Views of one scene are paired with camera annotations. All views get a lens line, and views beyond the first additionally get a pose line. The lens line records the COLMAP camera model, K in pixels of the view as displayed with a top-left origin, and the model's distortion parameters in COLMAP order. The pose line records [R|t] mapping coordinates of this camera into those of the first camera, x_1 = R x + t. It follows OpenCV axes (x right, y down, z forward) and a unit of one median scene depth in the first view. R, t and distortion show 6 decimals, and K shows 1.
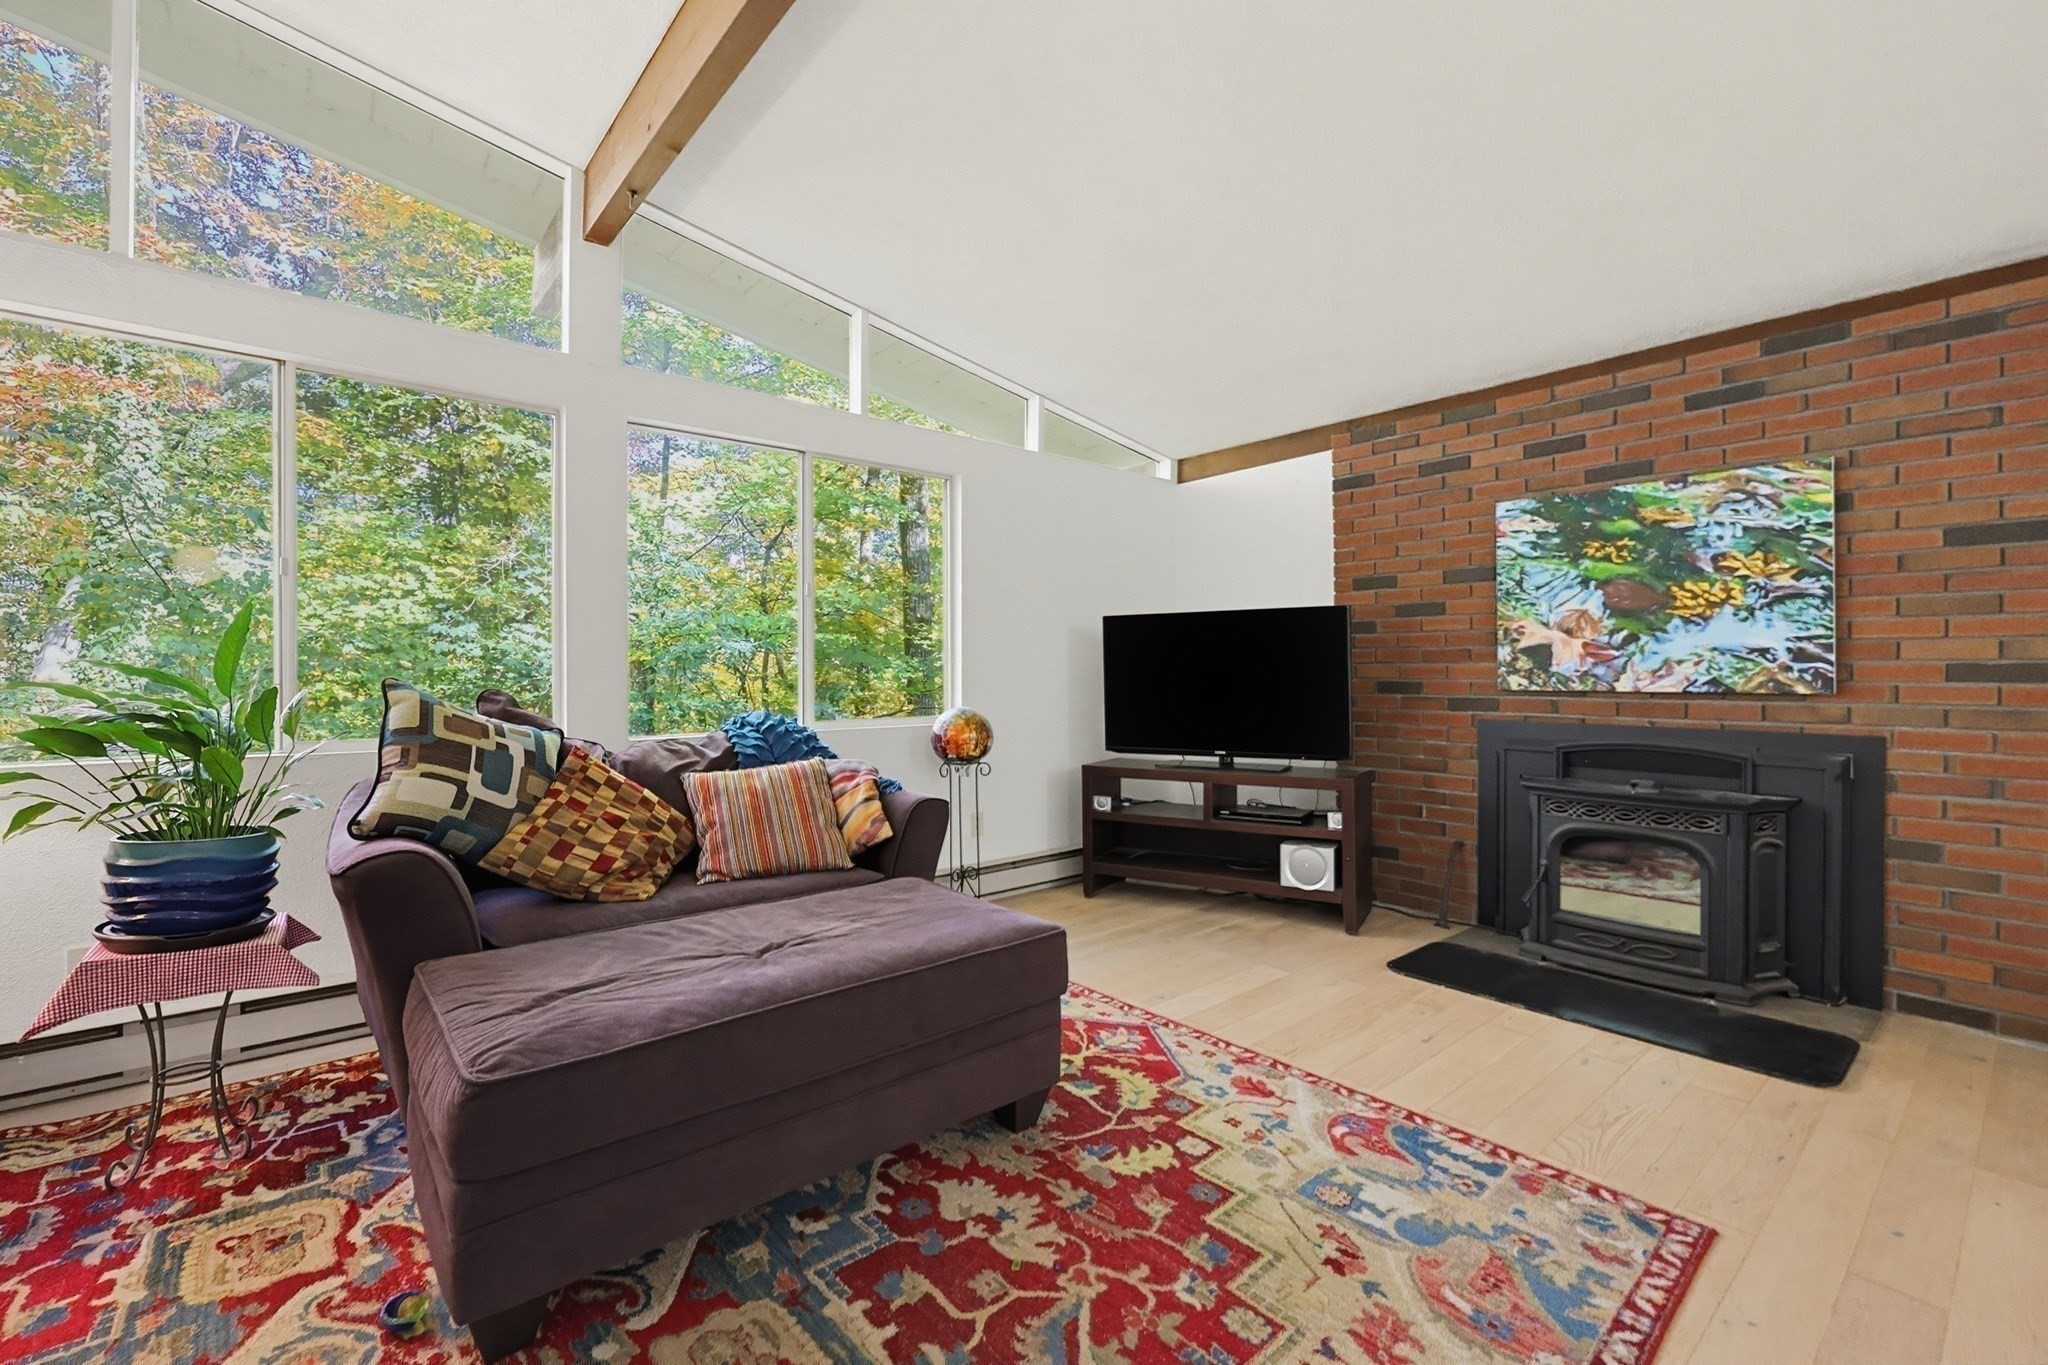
lens RADIAL K [[874.4, 0, 1024.0], [0, 874.4, 682.5], [0, 0, 1]] dist [-0.002090, -0.000008]
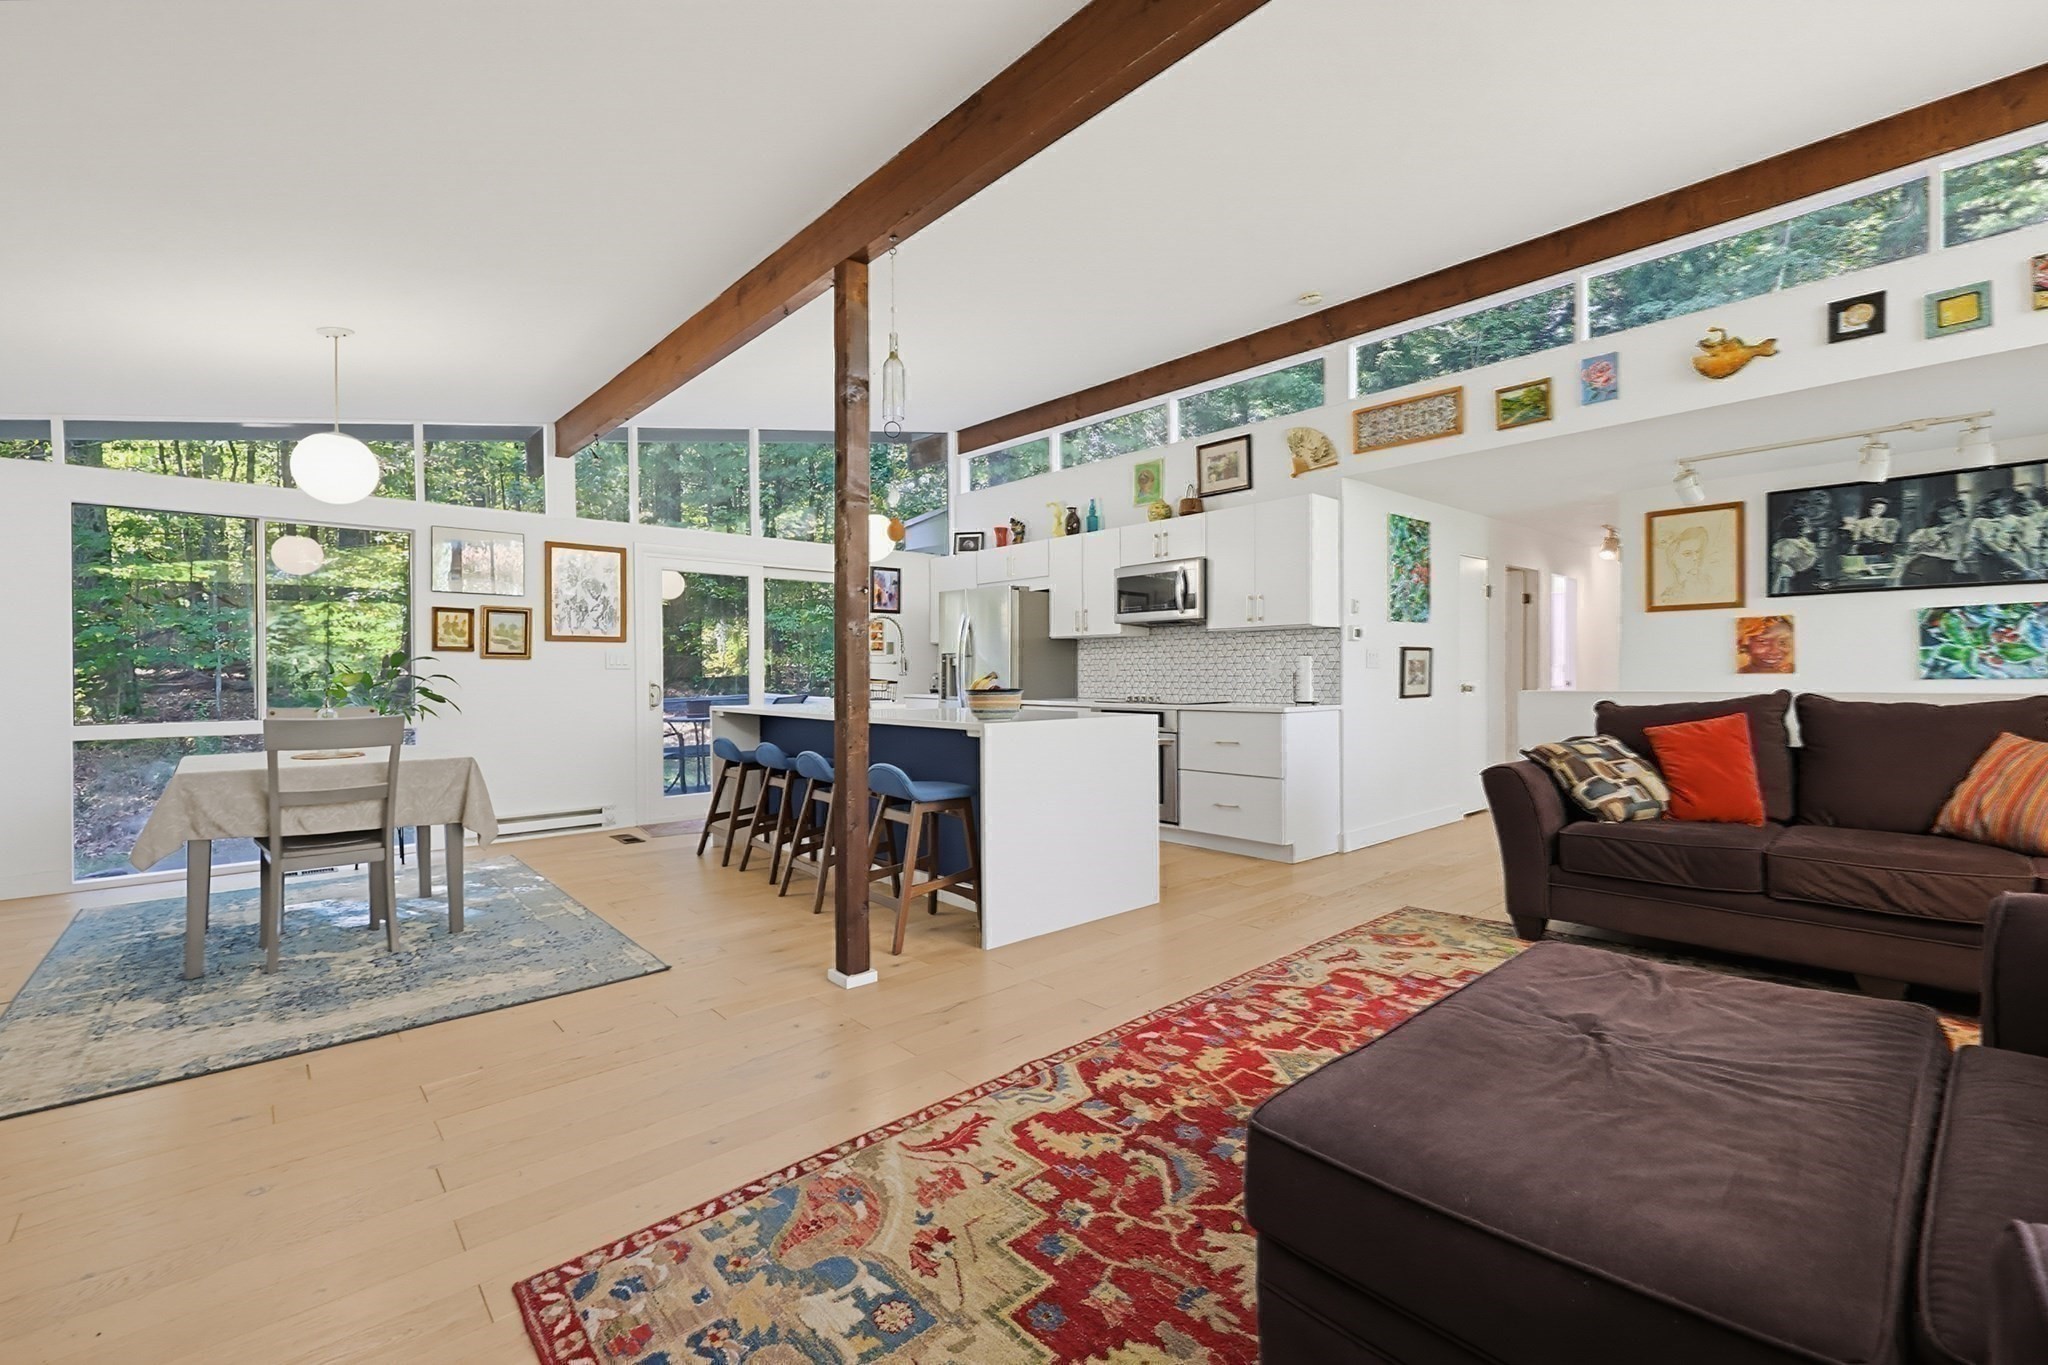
lens RADIAL K [[874.4, 0, 1024.0], [0, 874.4, 682.5], [0, 0, 1]] dist [-0.002090, -0.000008]
pose [[-0.999721, 0.006115, -0.022805, 0.263876], [0.005607, 0.999736, 0.022279, -0.038354], [0.022936, 0.022145, -0.999492, 1.961959]]
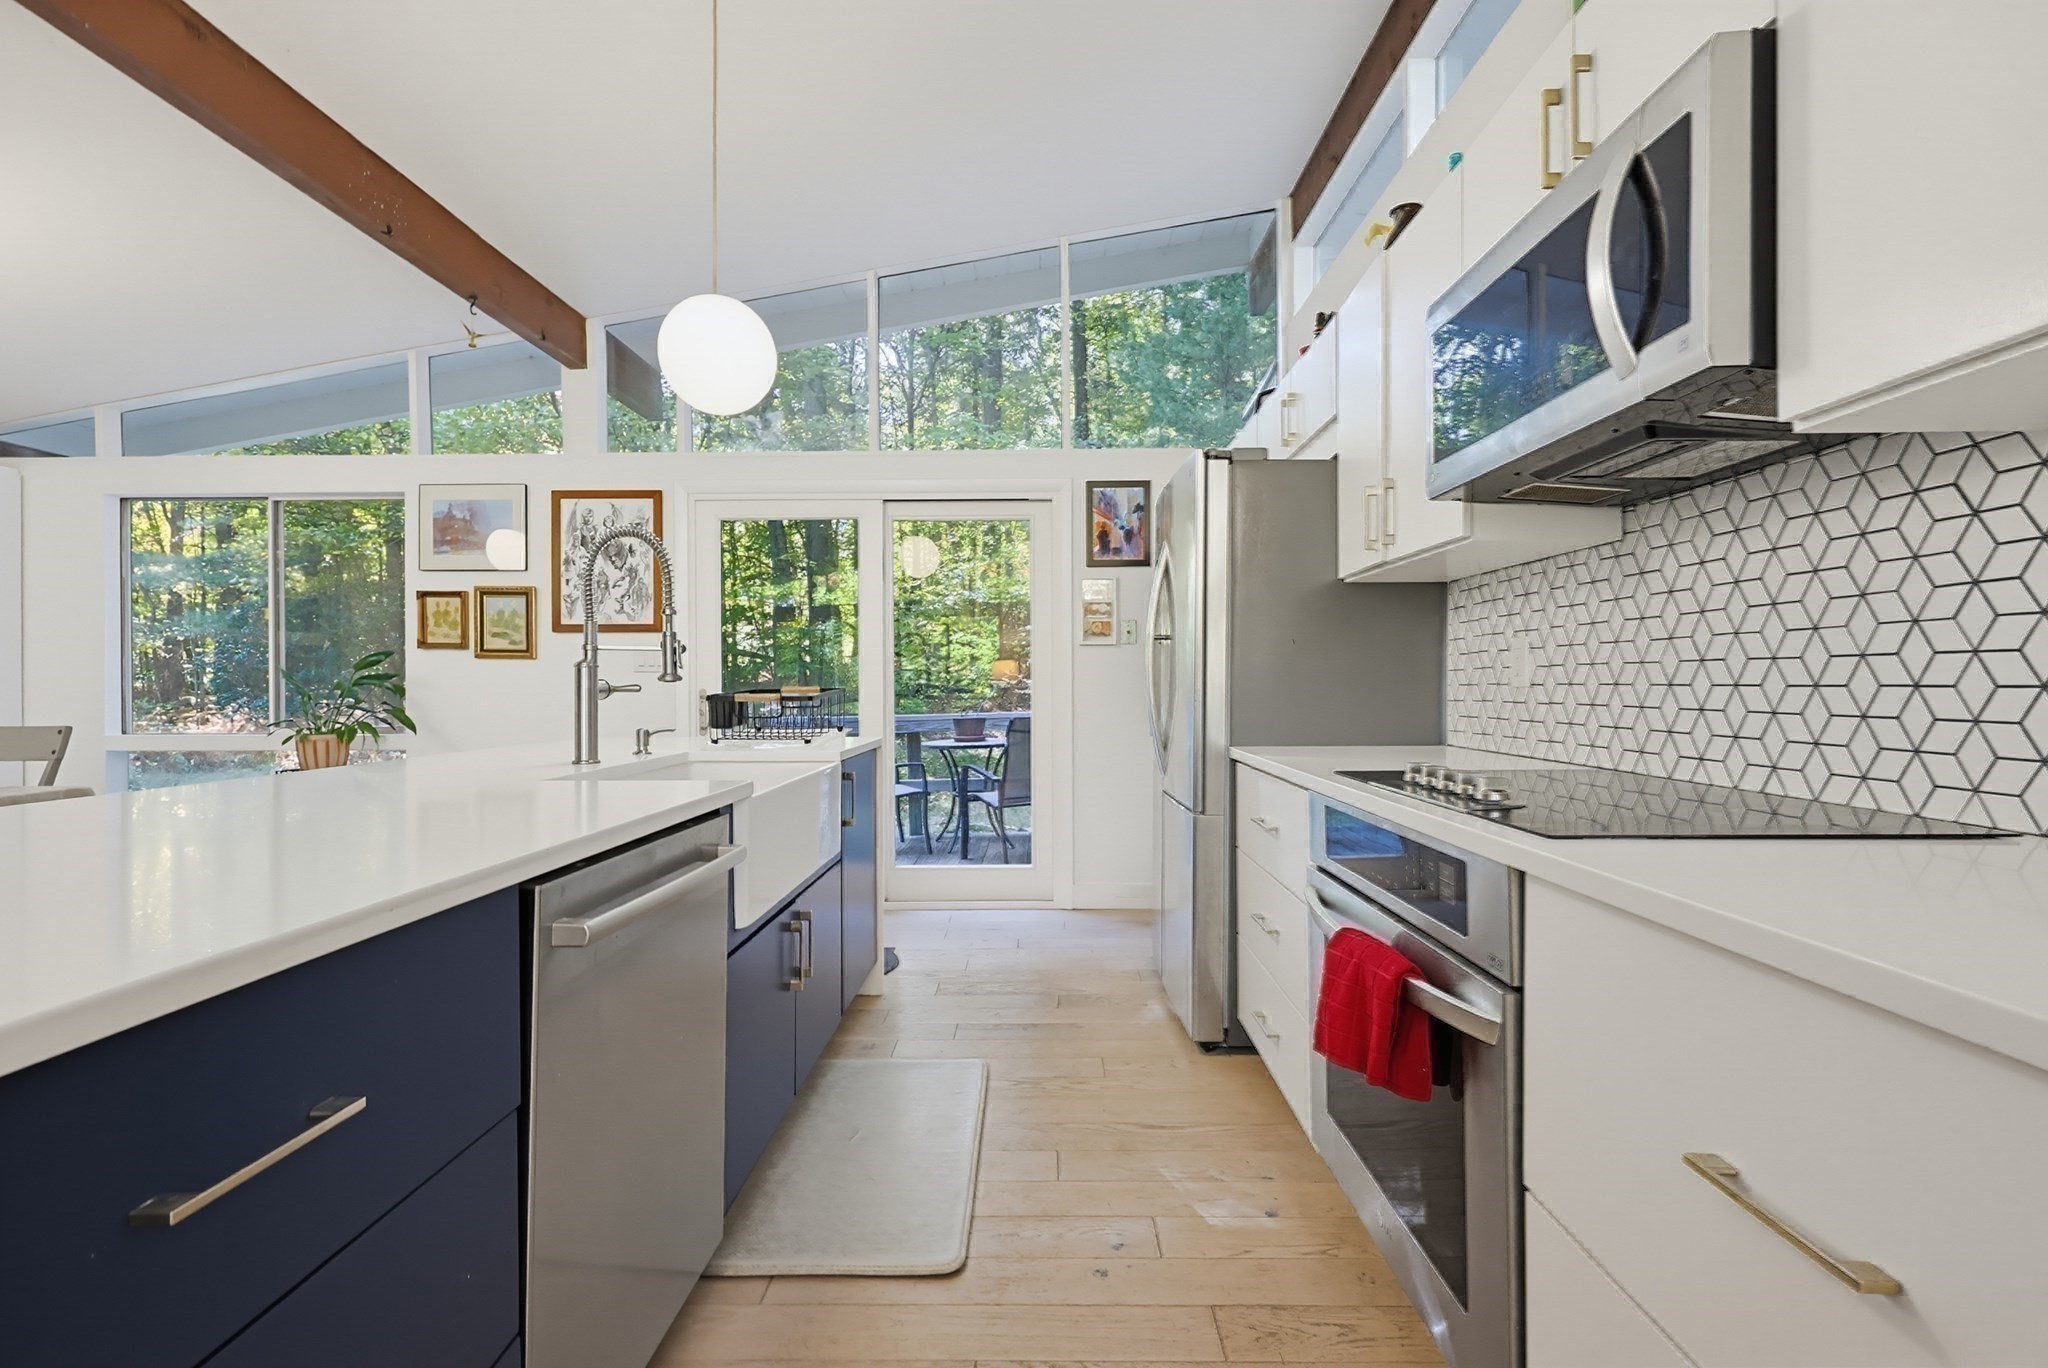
lens RADIAL K [[874.4, 0, 1024.0], [0, 874.4, 684.0], [0, 0, 1]] dist [-0.002090, -0.000008]
pose [[-0.756048, 0.004210, 0.654502, -0.536006], [0.011538, 0.999910, 0.006896, 0.006600], [-0.654414, 0.012765, -0.756029, -0.645631]]
